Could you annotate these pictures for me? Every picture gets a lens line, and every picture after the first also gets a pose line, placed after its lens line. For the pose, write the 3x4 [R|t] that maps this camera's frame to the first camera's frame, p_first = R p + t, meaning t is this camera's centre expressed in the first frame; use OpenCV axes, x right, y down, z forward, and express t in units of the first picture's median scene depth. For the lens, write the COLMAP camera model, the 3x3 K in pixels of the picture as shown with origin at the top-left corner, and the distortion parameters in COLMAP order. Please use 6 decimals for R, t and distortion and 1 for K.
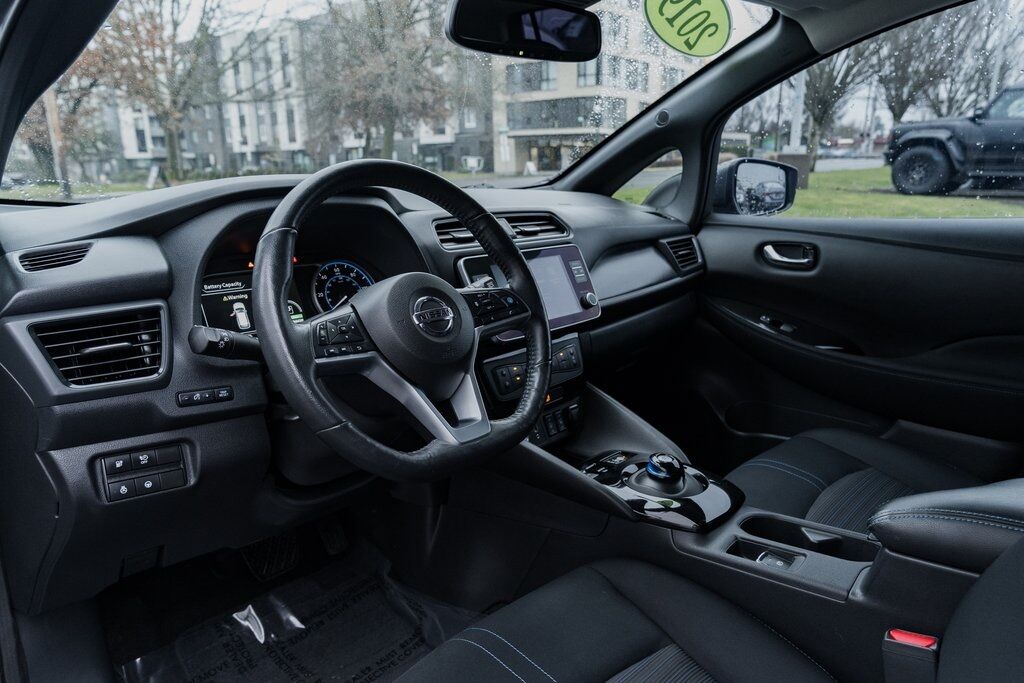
lens RADIAL K [[699.6, 0, 509.0], [0, 699.6, 355.3], [0, 0, 1]] dist [-0.026513, 0.018957]
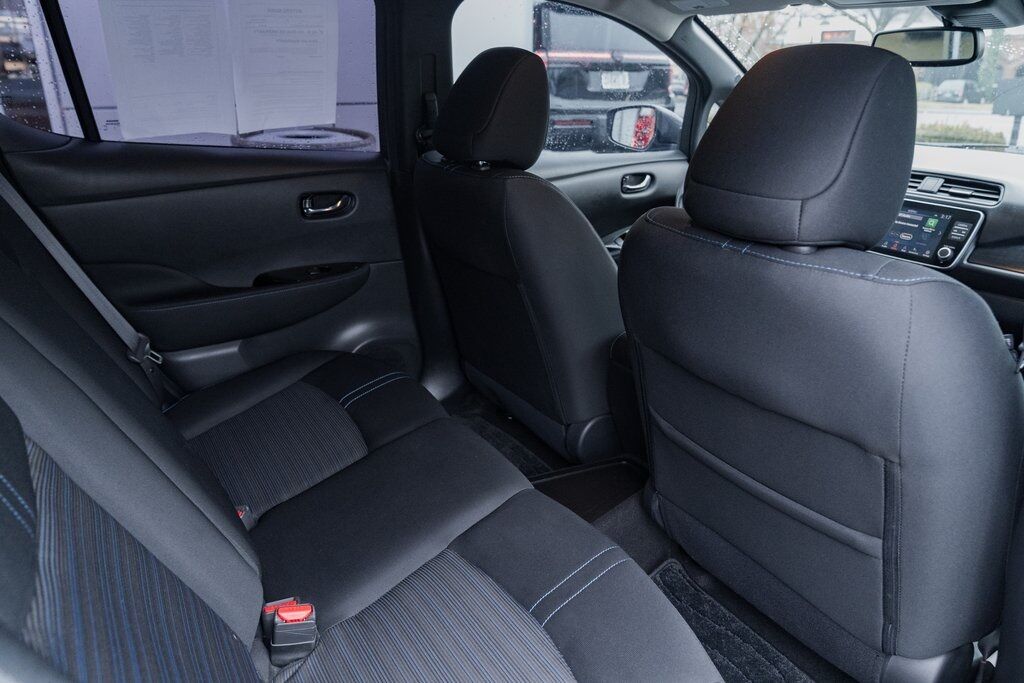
lens RADIAL K [[699.6, 0, 497.0], [0, 699.6, 343.8], [0, 0, 1]] dist [-0.026513, 0.018957]
pose [[-0.261131, 0.363702, -0.894165, 1.449670], [-0.257703, 0.866420, 0.427676, -0.255137], [0.930269, 0.342108, -0.132522, 0.448800]]
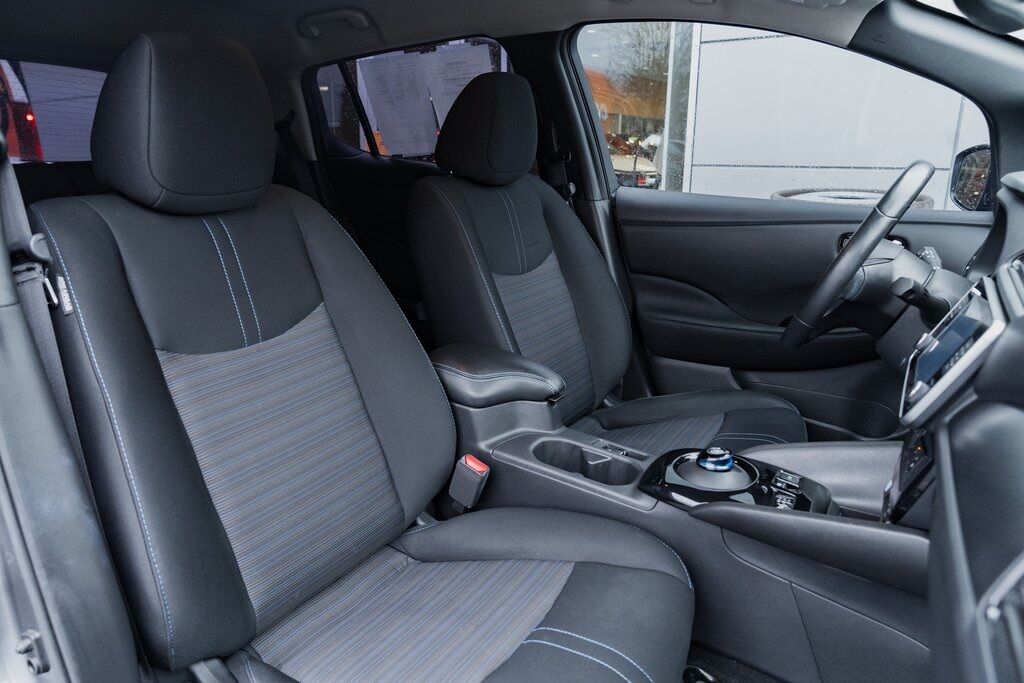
lens RADIAL K [[699.6, 0, 510.1], [0, 699.6, 341.7], [0, 0, 1]] dist [-0.026513, 0.018957]
pose [[-0.981800, 0.062145, -0.179464, 0.556178], [-0.037525, 0.862842, 0.504079, -0.391550], [0.186175, 0.501639, -0.844806, 1.365711]]
